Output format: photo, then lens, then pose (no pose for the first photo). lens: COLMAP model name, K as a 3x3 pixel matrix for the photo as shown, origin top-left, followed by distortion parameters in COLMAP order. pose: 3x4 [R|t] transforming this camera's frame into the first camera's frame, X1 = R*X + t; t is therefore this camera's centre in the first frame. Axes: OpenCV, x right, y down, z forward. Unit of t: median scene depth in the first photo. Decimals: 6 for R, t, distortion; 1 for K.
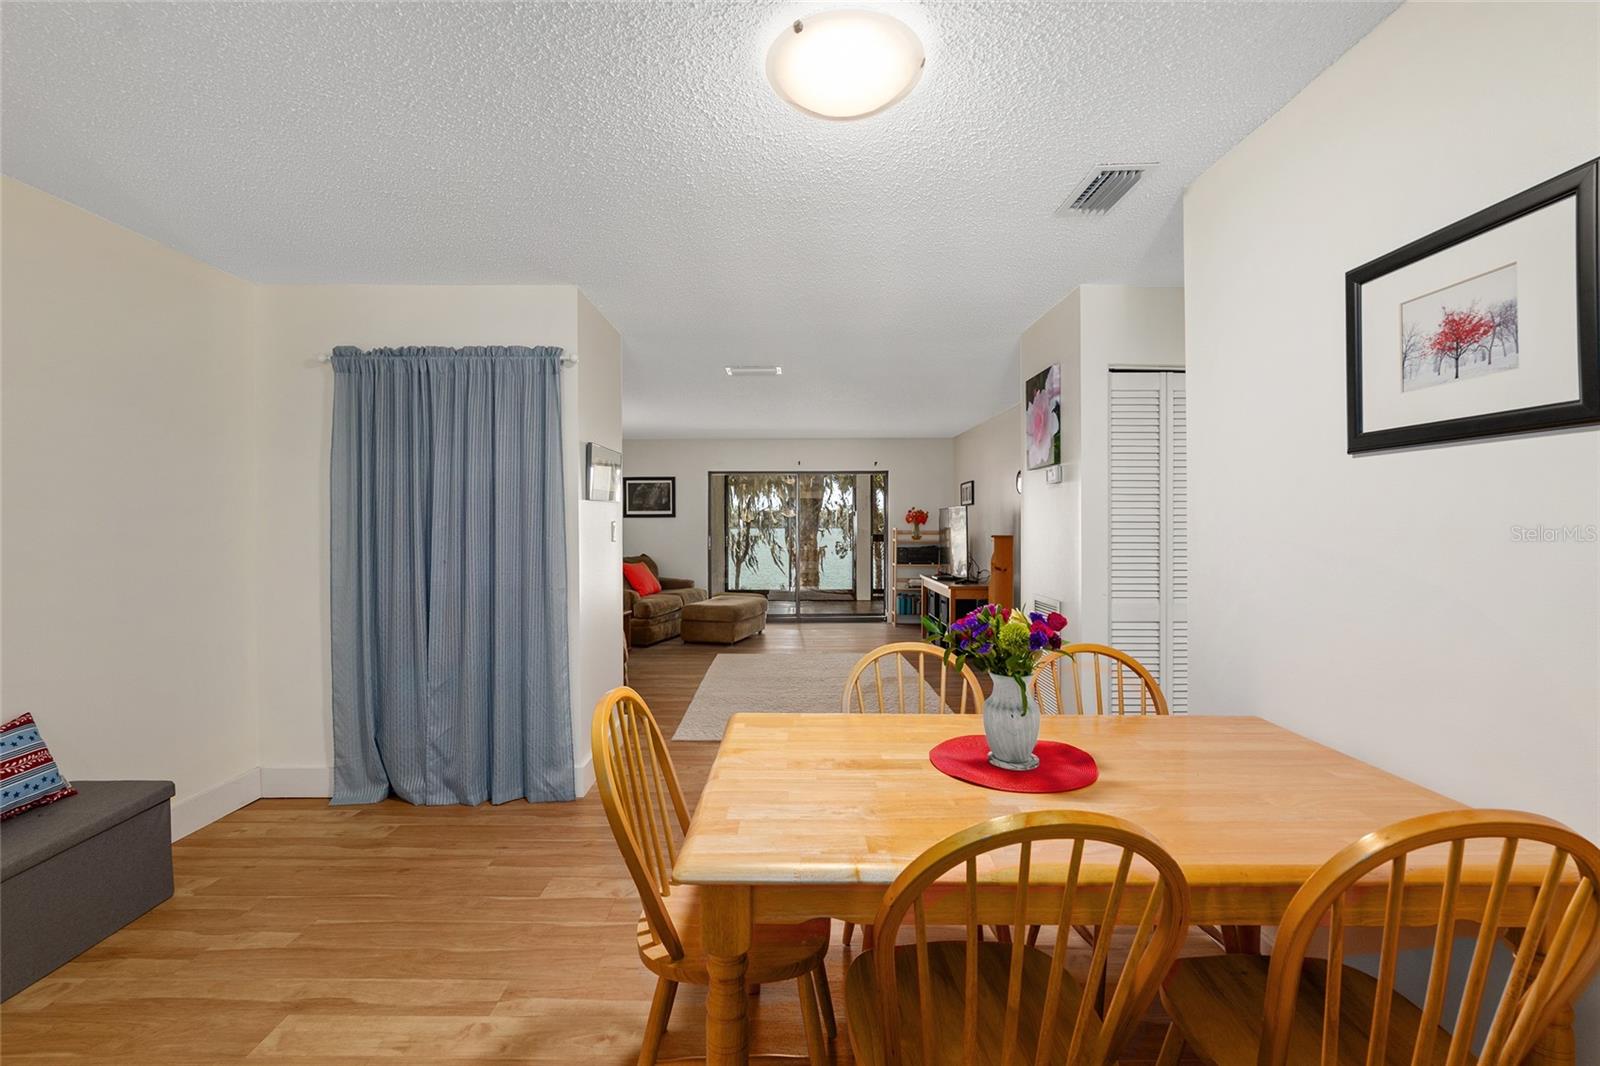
lens RADIAL K [[696.6, 0, 776.3], [0, 696.6, 519.8], [0, 0, 1]] dist [-0.002201, -0.000280]
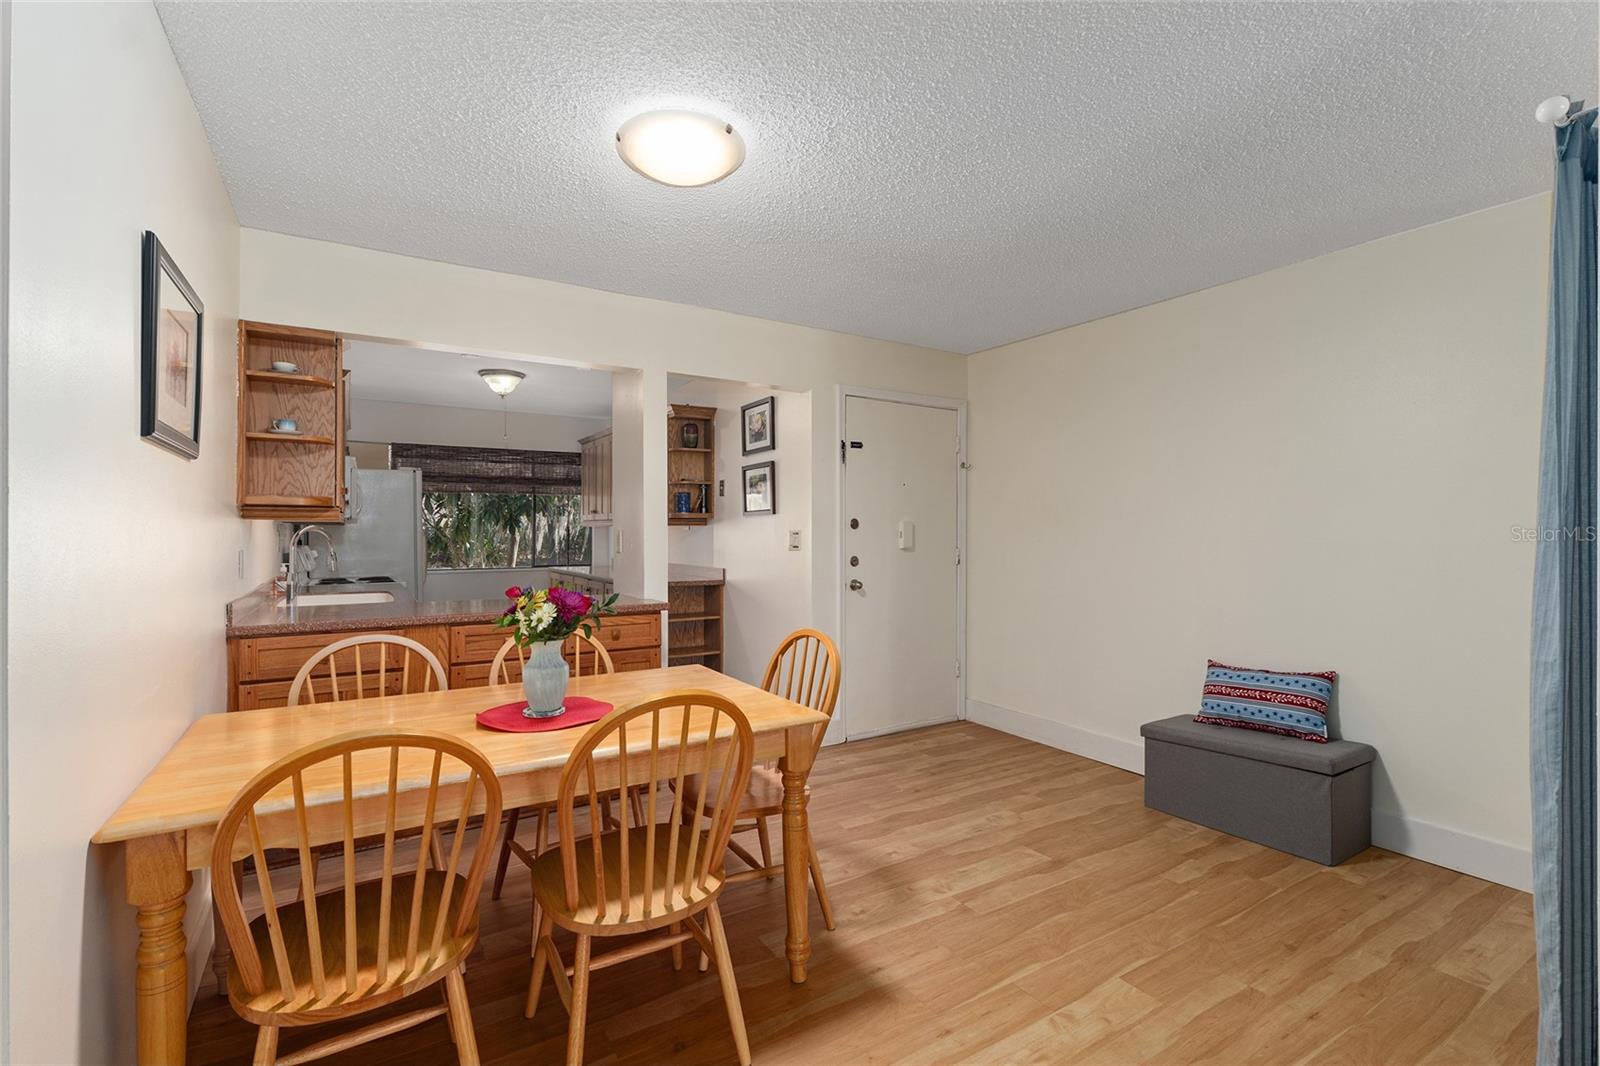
lens RADIAL K [[725.6, 0, 780.3], [0, 725.6, 558.9], [0, 0, 1]] dist [-0.000964, -0.000131]
pose [[-0.855541, 0.020715, -0.517320, 0.462328], [0.006645, 0.999556, 0.029036, 0.036580], [0.517692, 0.021404, -0.855300, 1.677765]]
